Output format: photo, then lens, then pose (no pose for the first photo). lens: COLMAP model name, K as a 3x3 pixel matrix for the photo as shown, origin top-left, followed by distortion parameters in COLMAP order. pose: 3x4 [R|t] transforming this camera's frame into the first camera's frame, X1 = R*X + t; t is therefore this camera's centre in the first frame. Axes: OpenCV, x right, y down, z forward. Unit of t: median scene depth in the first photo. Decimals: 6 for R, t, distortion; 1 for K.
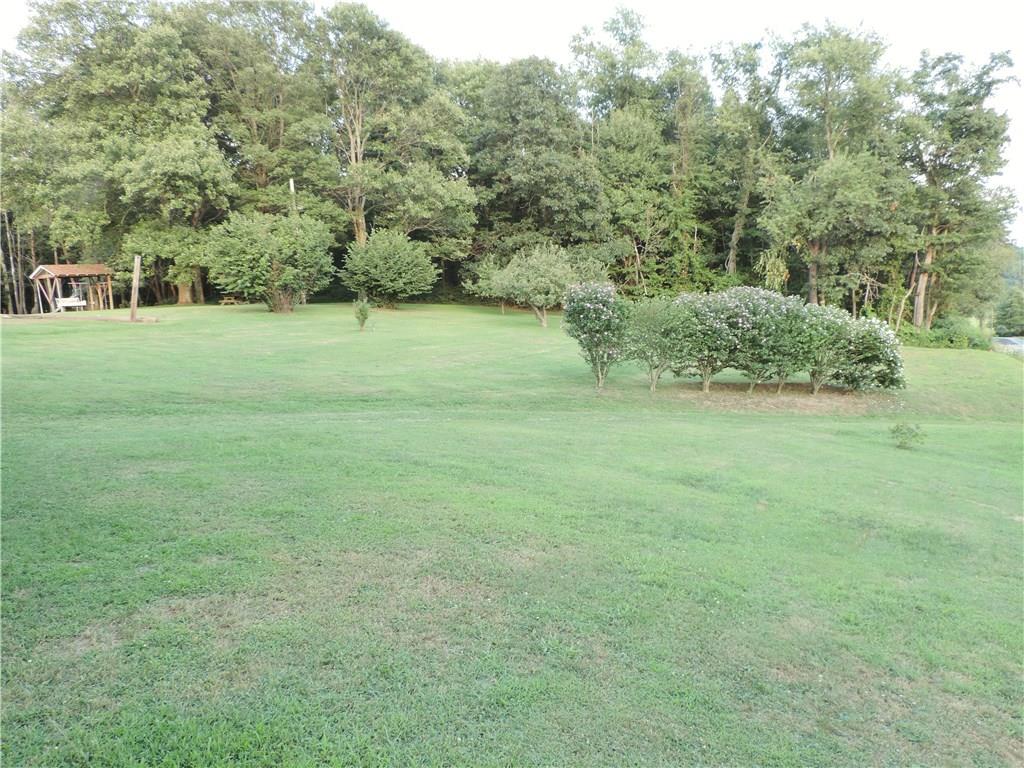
lens RADIAL K [[810.3, 0, 510.8], [0, 810.3, 382.0], [0, 0, 1]] dist [-0.011413, 0.012493]
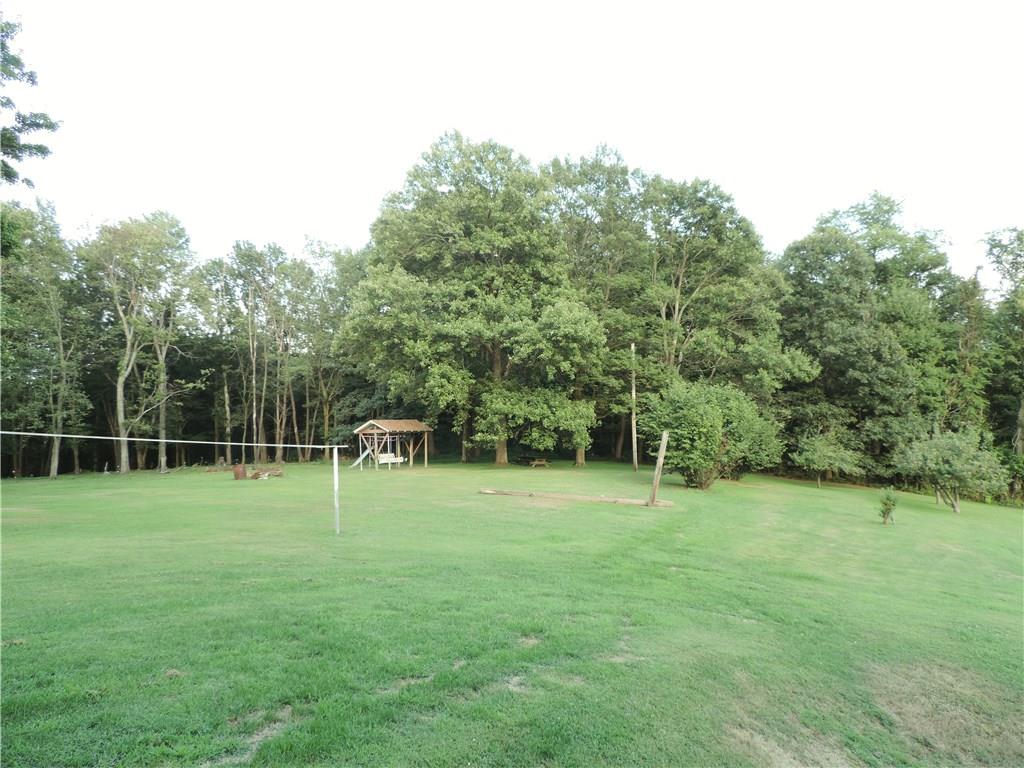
lens RADIAL K [[734.9, 0, 515.9], [0, 734.9, 380.0], [0, 0, 1]] dist [-0.014360, -0.003854]
pose [[0.998903, 0.038647, -0.026438, -0.410001], [-0.042919, 0.981428, -0.186967, -0.036351], [0.018721, 0.187897, 0.982010, 0.136578]]
